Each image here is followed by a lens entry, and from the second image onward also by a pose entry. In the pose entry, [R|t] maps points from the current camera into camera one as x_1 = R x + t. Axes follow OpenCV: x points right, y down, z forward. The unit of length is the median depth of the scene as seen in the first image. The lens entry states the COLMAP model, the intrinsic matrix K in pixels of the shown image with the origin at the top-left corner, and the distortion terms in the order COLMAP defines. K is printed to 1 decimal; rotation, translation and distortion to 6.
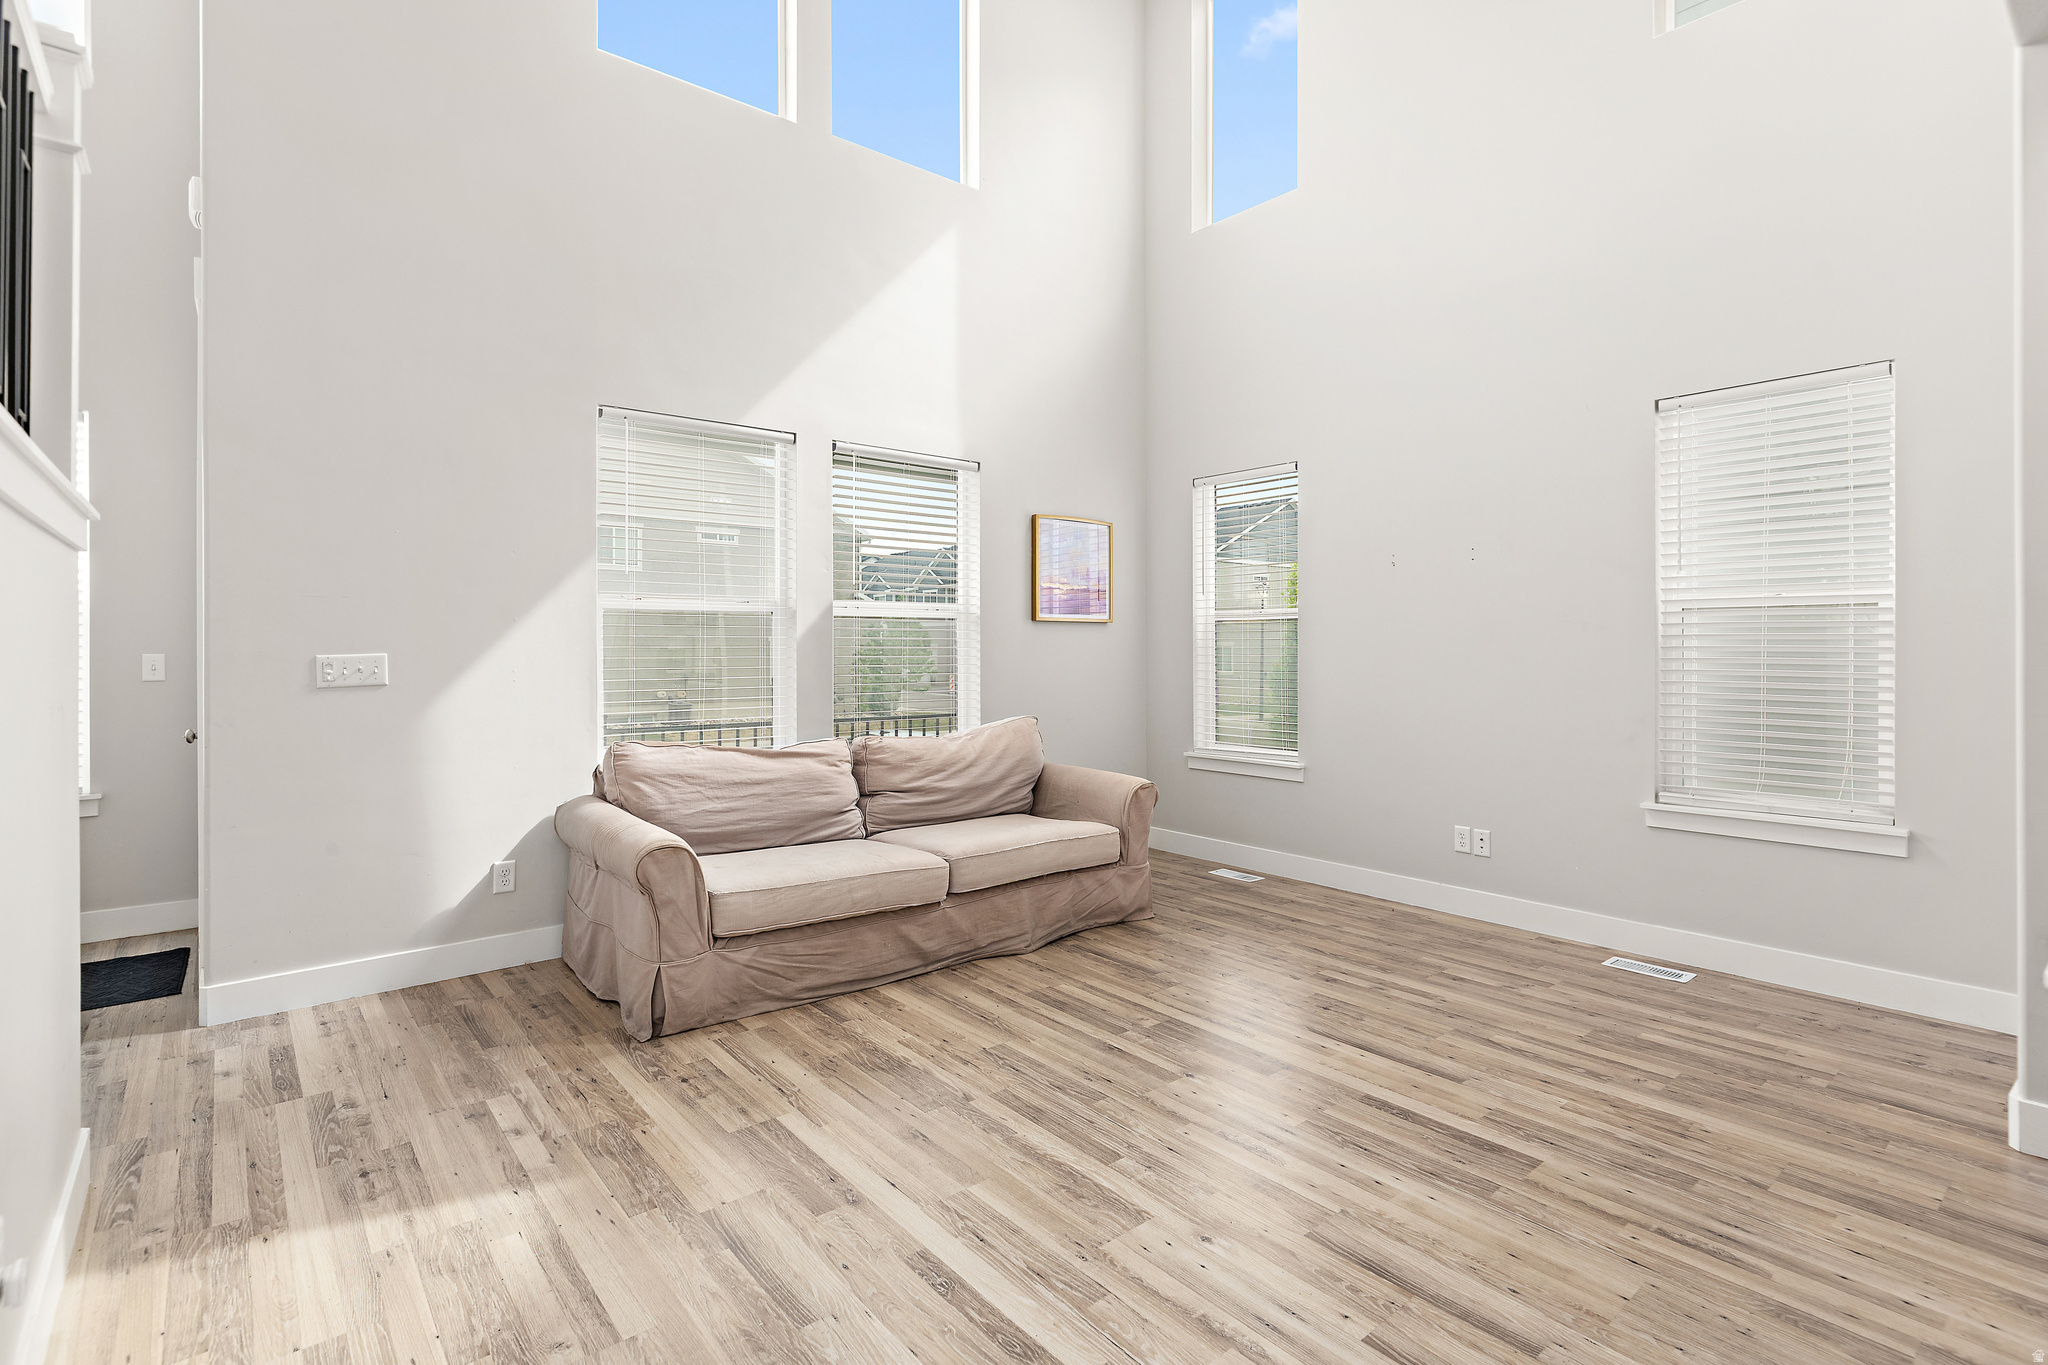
lens RADIAL K [[972.2, 0, 1040.0], [0, 972.2, 648.0], [0, 0, 1]] dist [0.001123, 0.000458]
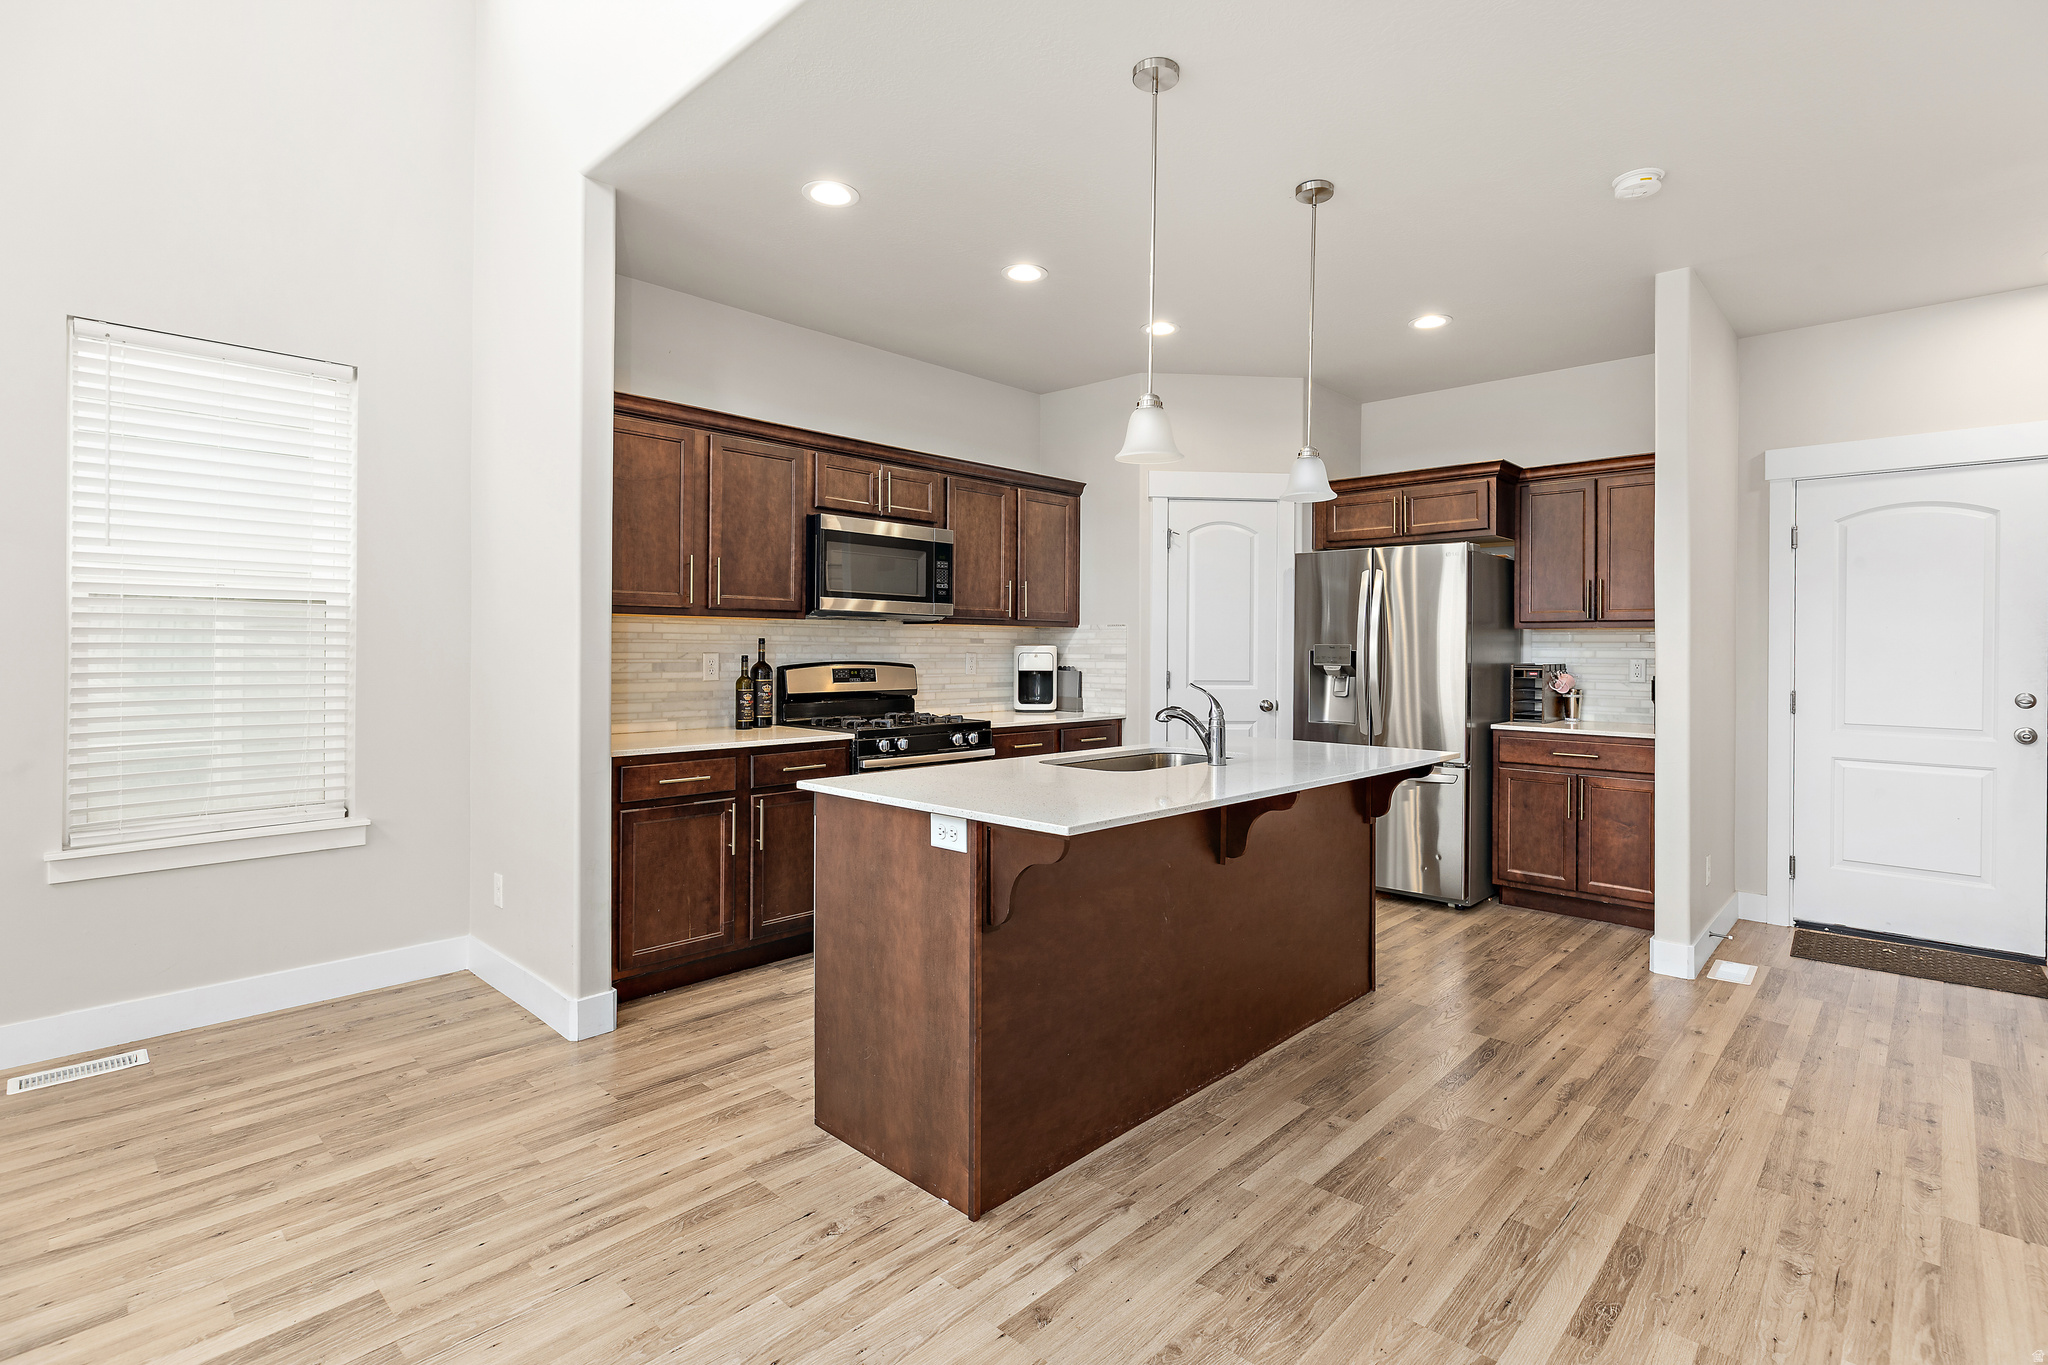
lens RADIAL K [[972.2, 0, 1044.7], [0, 972.2, 653.8], [0, 0, 1]] dist [0.001123, 0.000458]
pose [[-0.117771, -0.006016, 0.993023, -0.255788], [-0.003856, 0.999977, 0.005601, 0.000081], [-0.993033, -0.003170, -0.117791, 0.422566]]
